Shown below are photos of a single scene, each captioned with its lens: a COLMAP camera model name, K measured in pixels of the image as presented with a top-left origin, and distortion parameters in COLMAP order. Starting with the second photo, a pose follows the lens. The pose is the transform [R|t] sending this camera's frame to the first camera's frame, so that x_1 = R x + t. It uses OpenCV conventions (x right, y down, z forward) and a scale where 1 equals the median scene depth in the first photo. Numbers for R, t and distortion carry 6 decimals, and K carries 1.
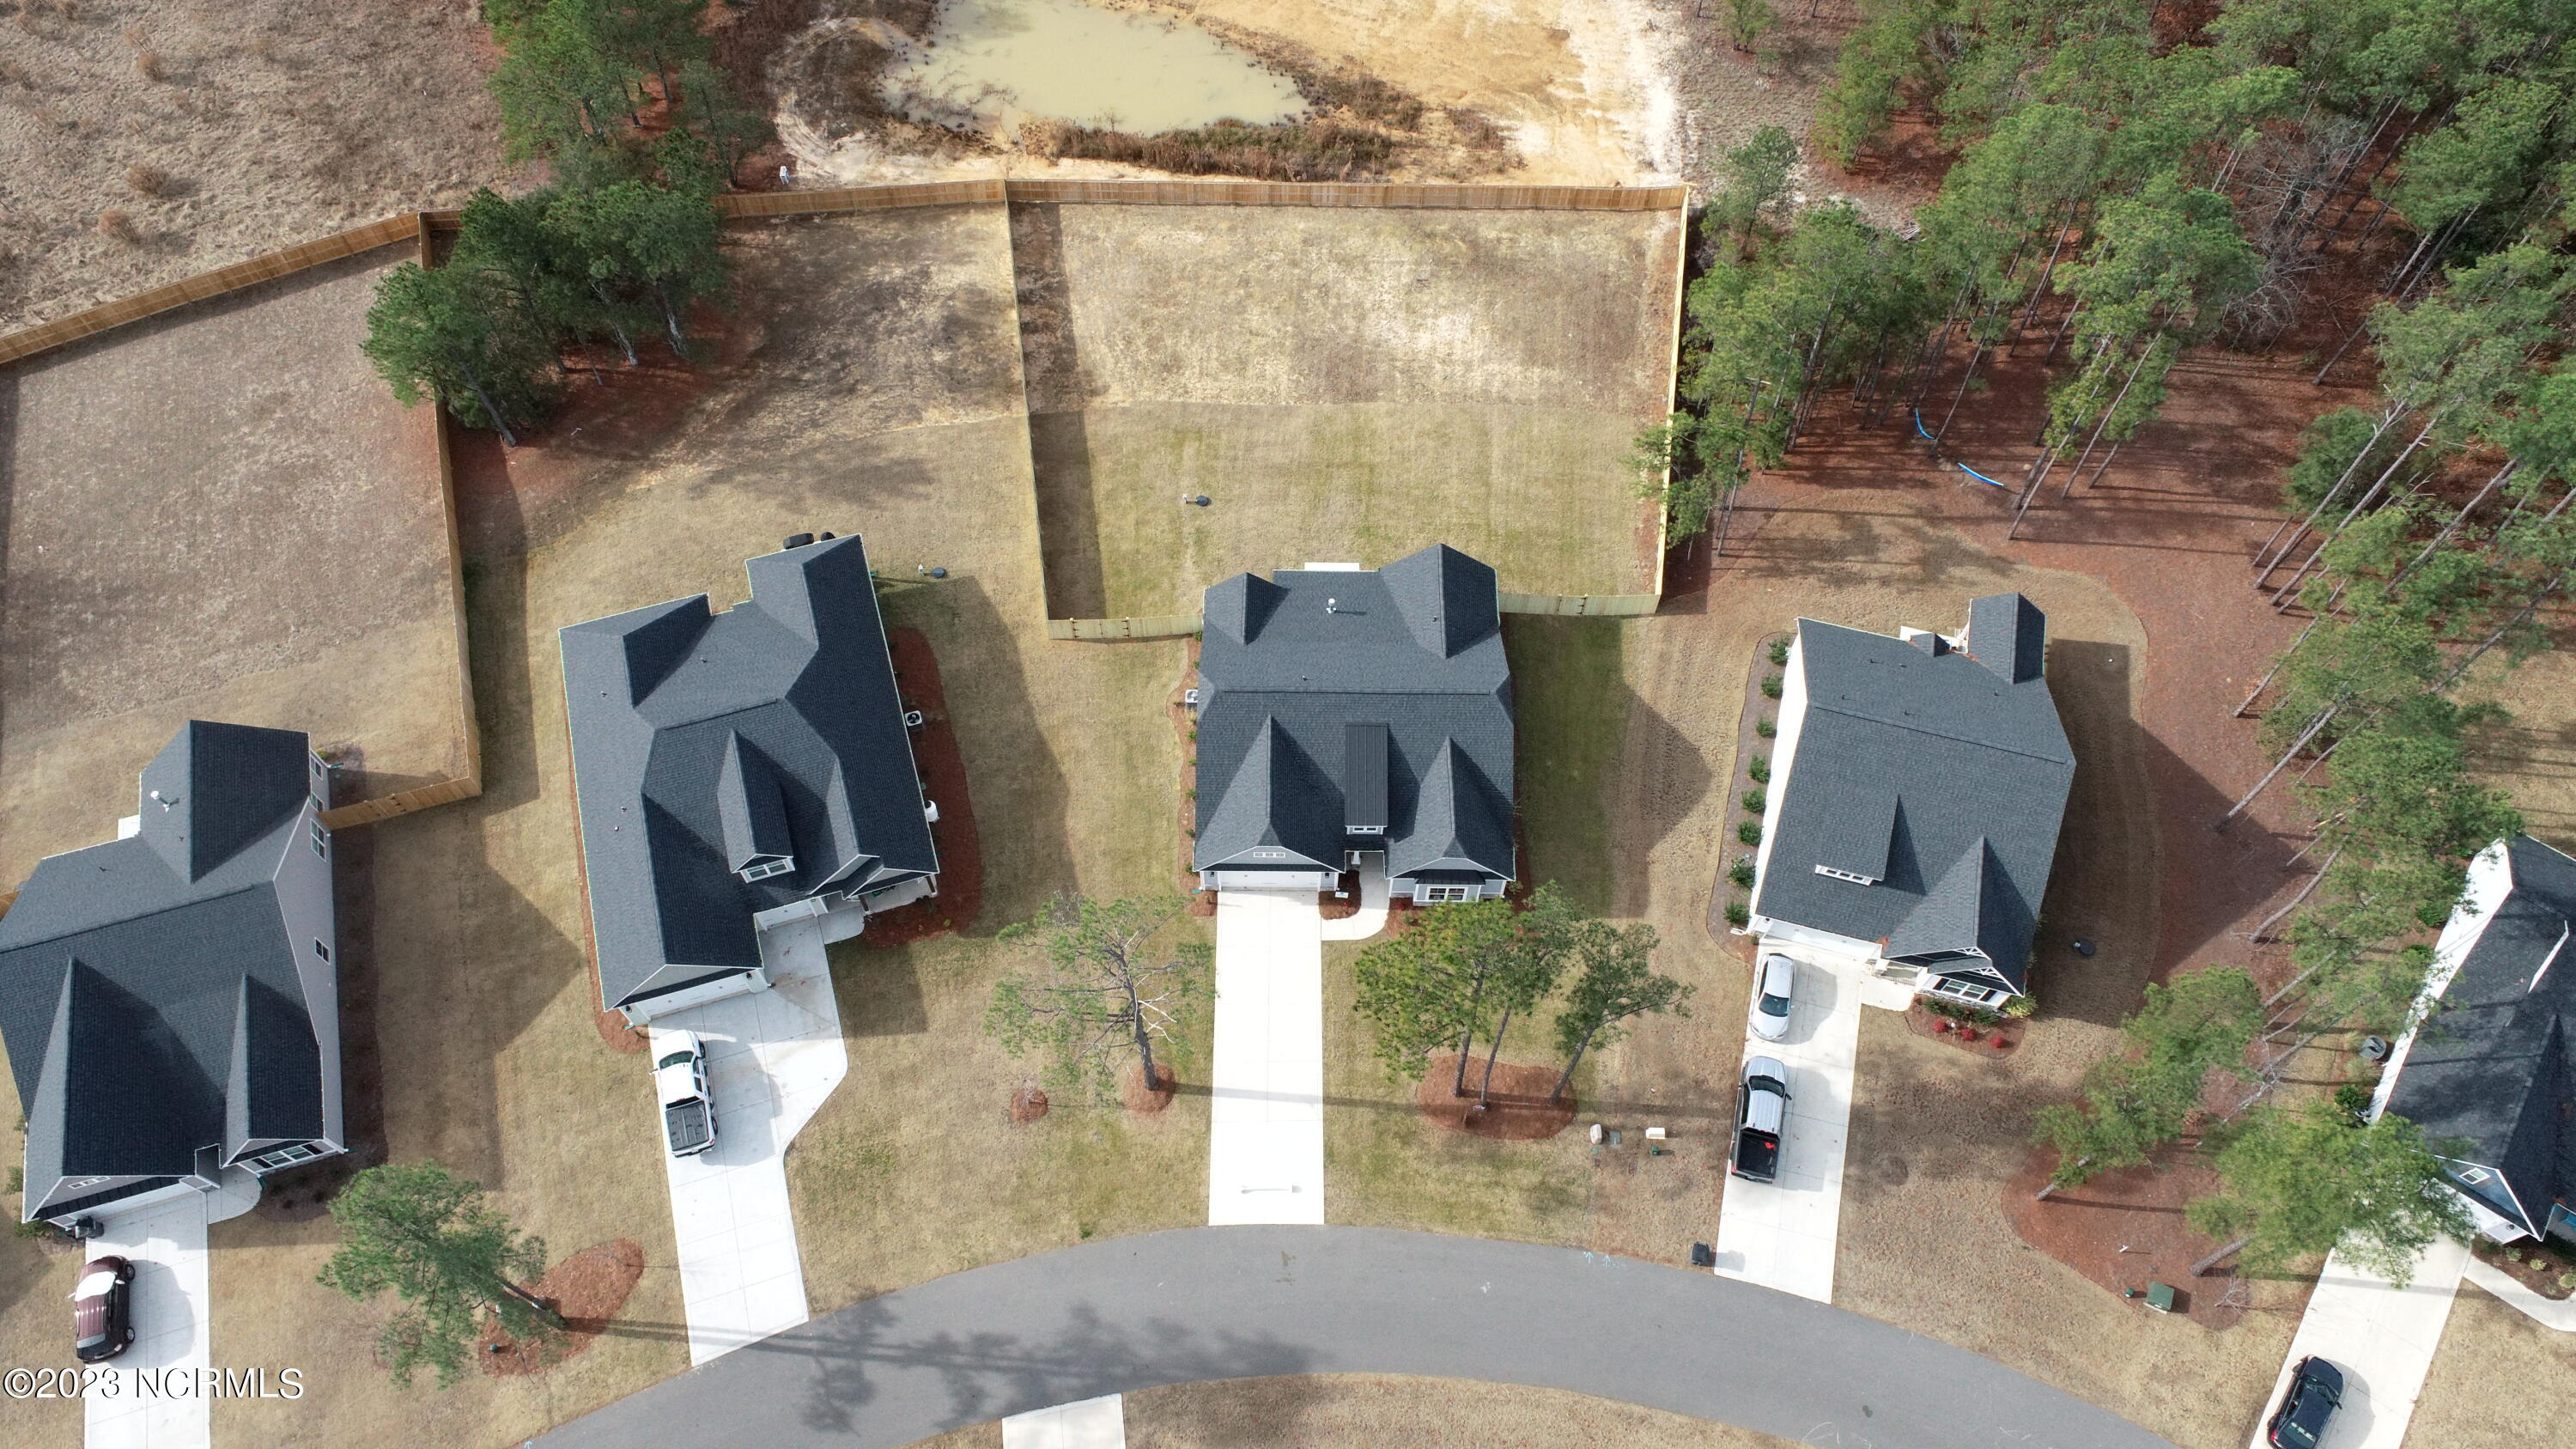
lens RADIAL K [[1738.5, 0, 1296.1], [0, 1738.5, 727.4], [0, 0, 1]] dist [-0.007740, 0.005762]
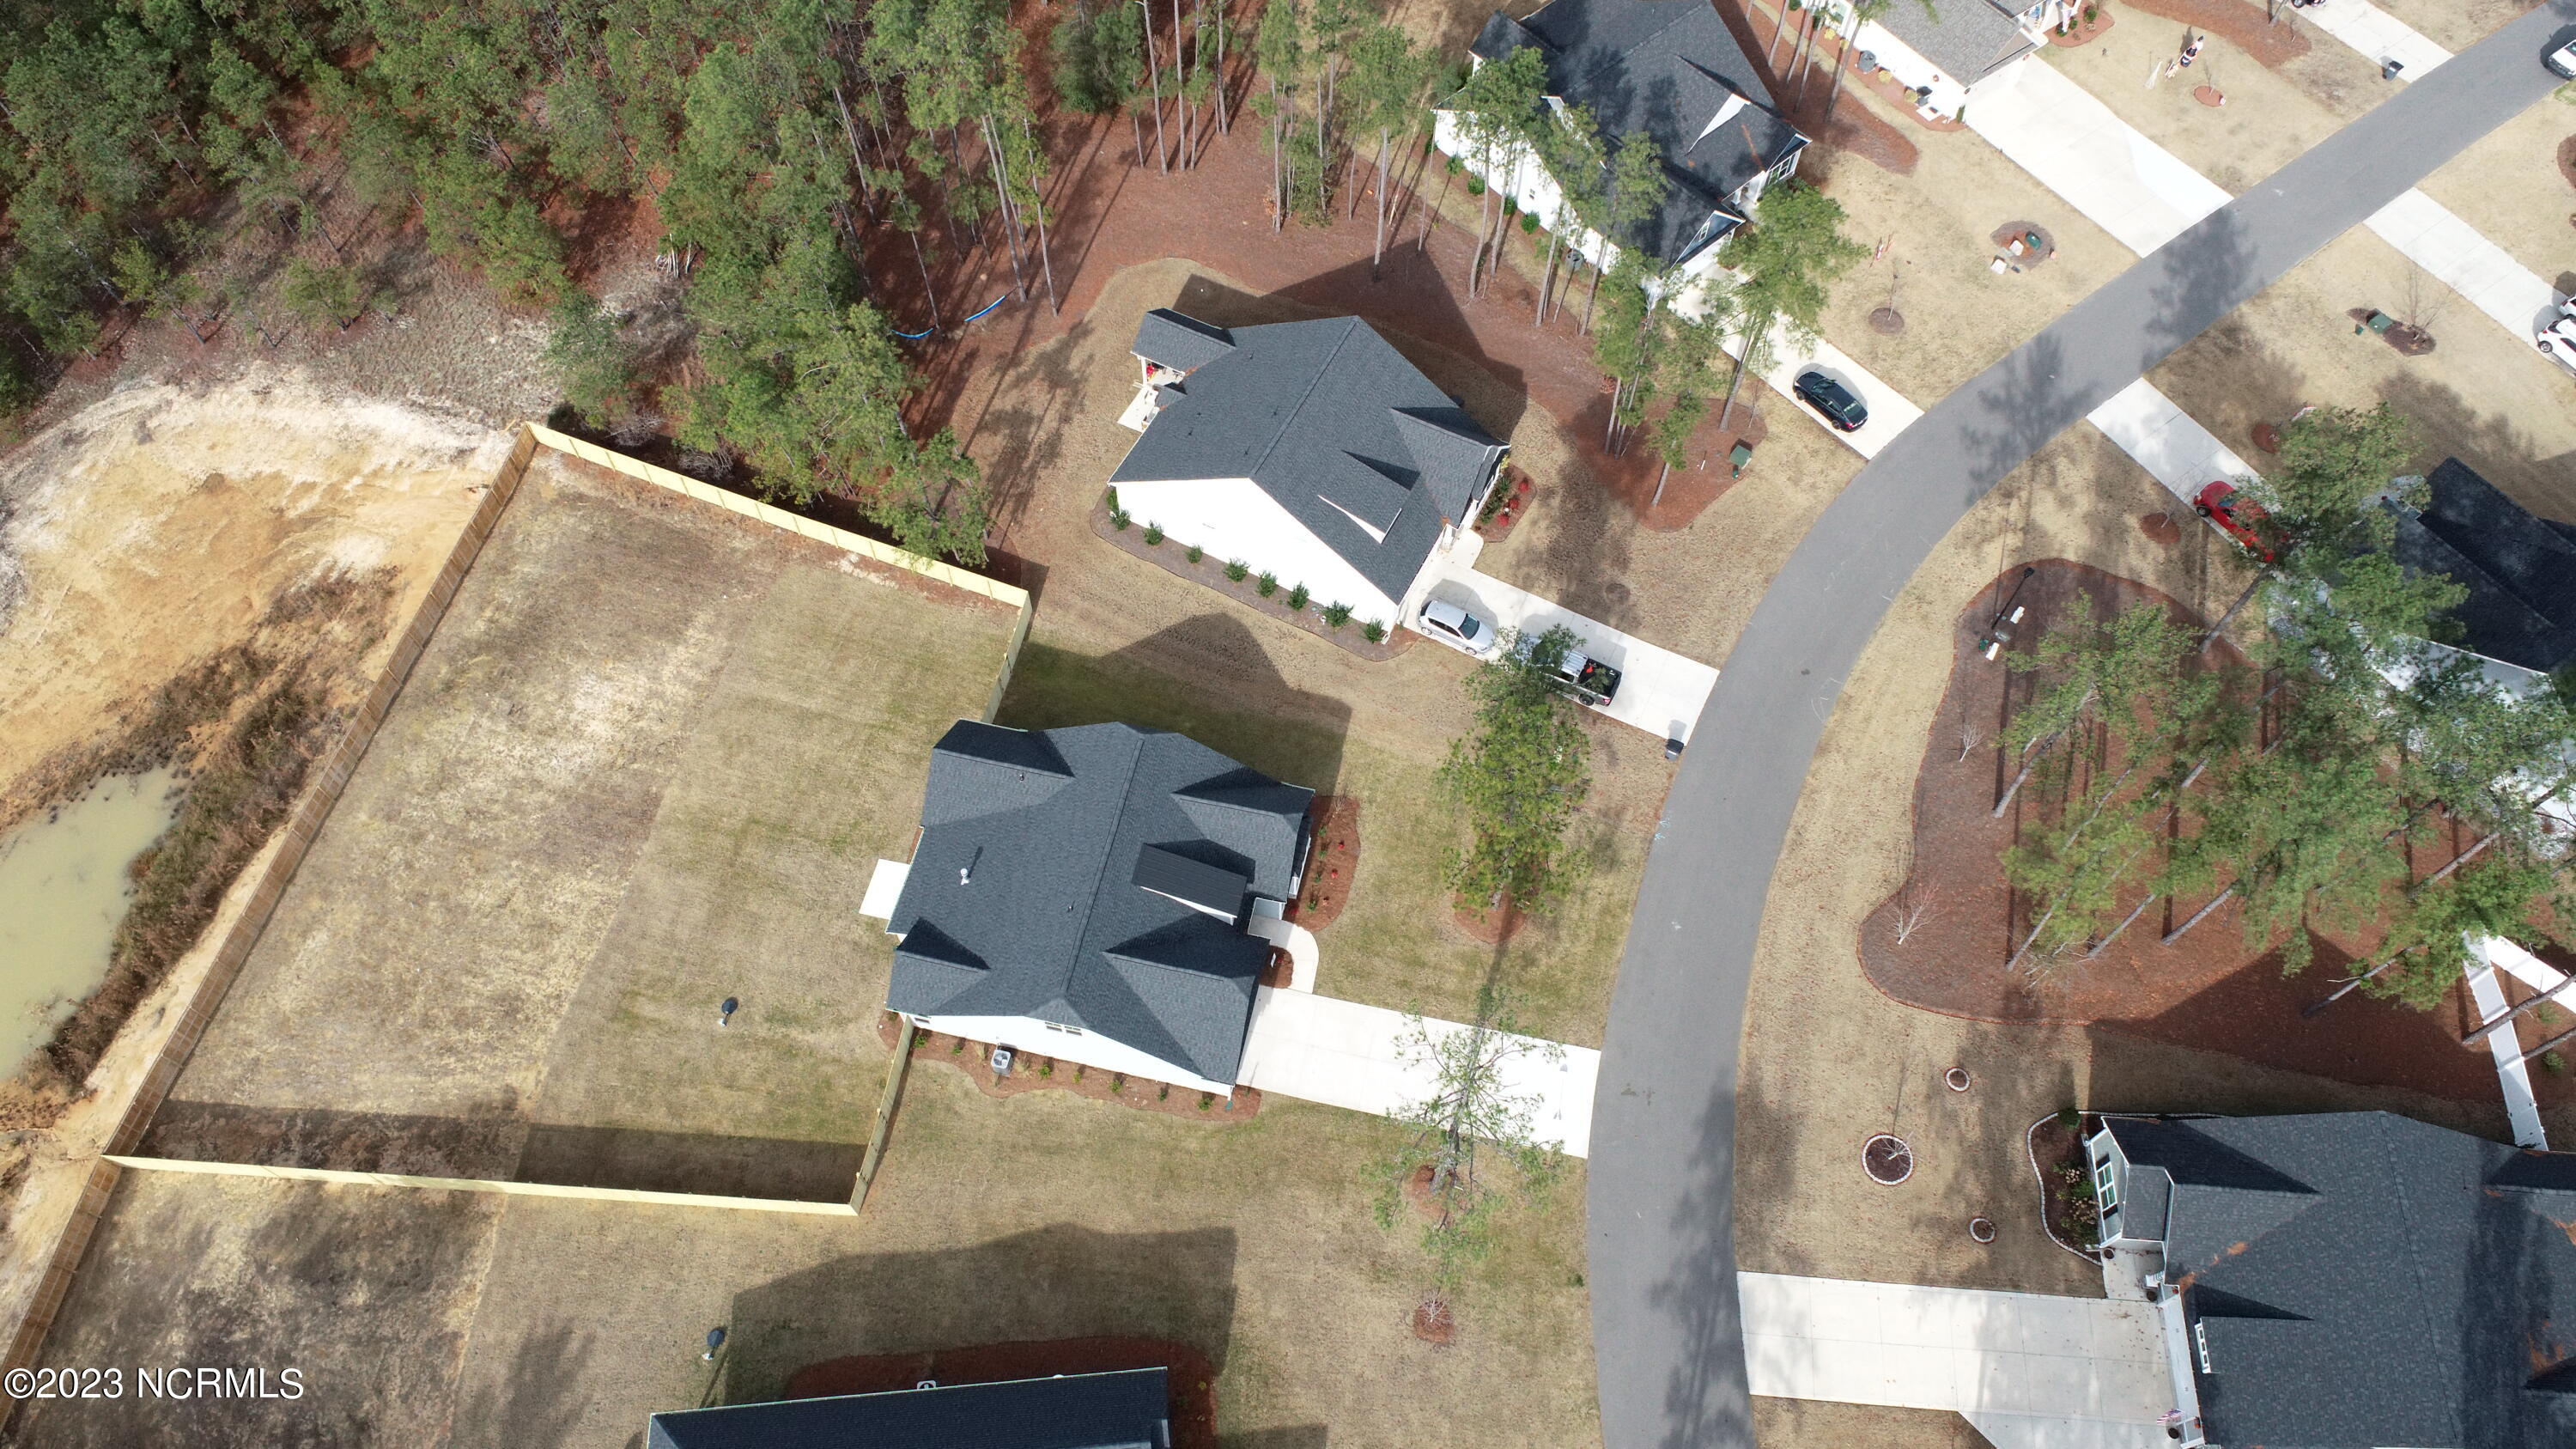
lens RADIAL K [[1738.5, 0, 1296.1], [0, 1738.5, 727.4], [0, 0, 1]] dist [-0.007740, 0.005762]
pose [[0.212989, -0.847799, 0.485667, -0.305877], [0.842796, 0.410890, 0.347657, -0.261237], [-0.494298, 0.335271, 0.802036, 0.156282]]
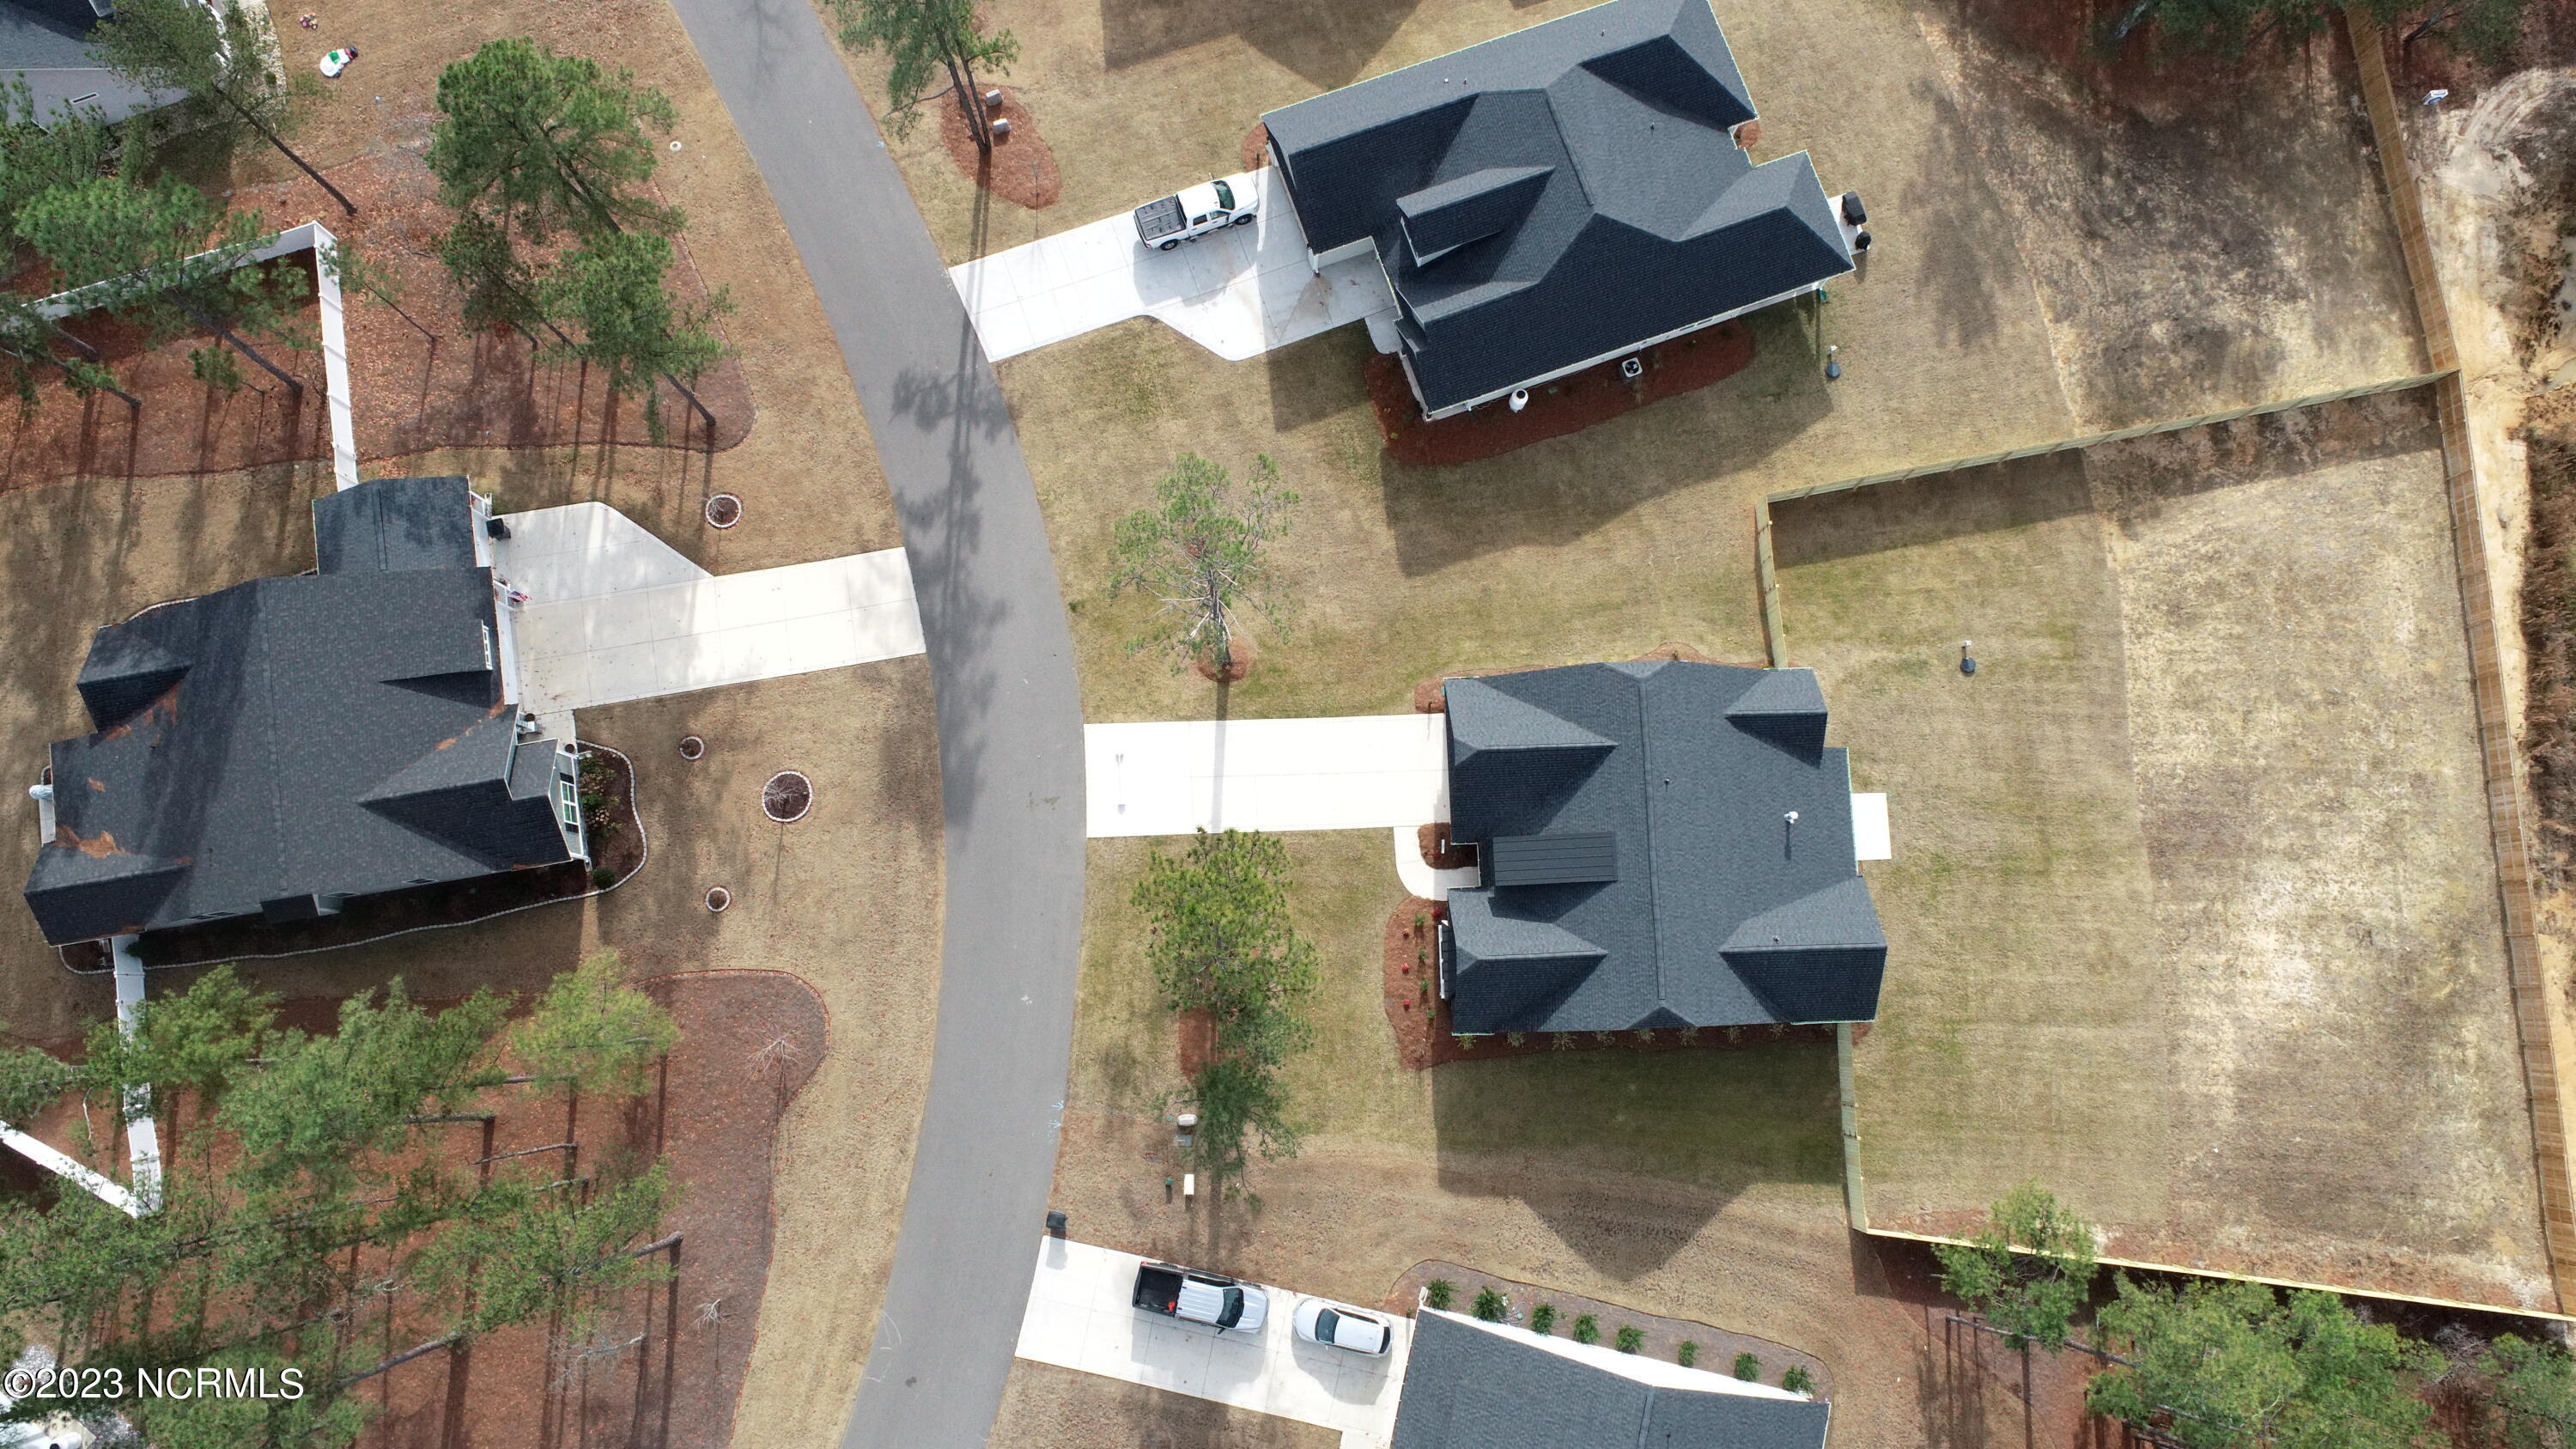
lens RADIAL K [[1738.5, 0, 1296.1], [0, 1738.5, 727.4], [0, 0, 1]] dist [-0.007740, 0.005762]
pose [[0.037227, 0.986276, -0.160851, 0.099706], [-0.872969, 0.110435, 0.475110, -0.253404], [0.486353, 0.122731, 0.865100, 0.153374]]
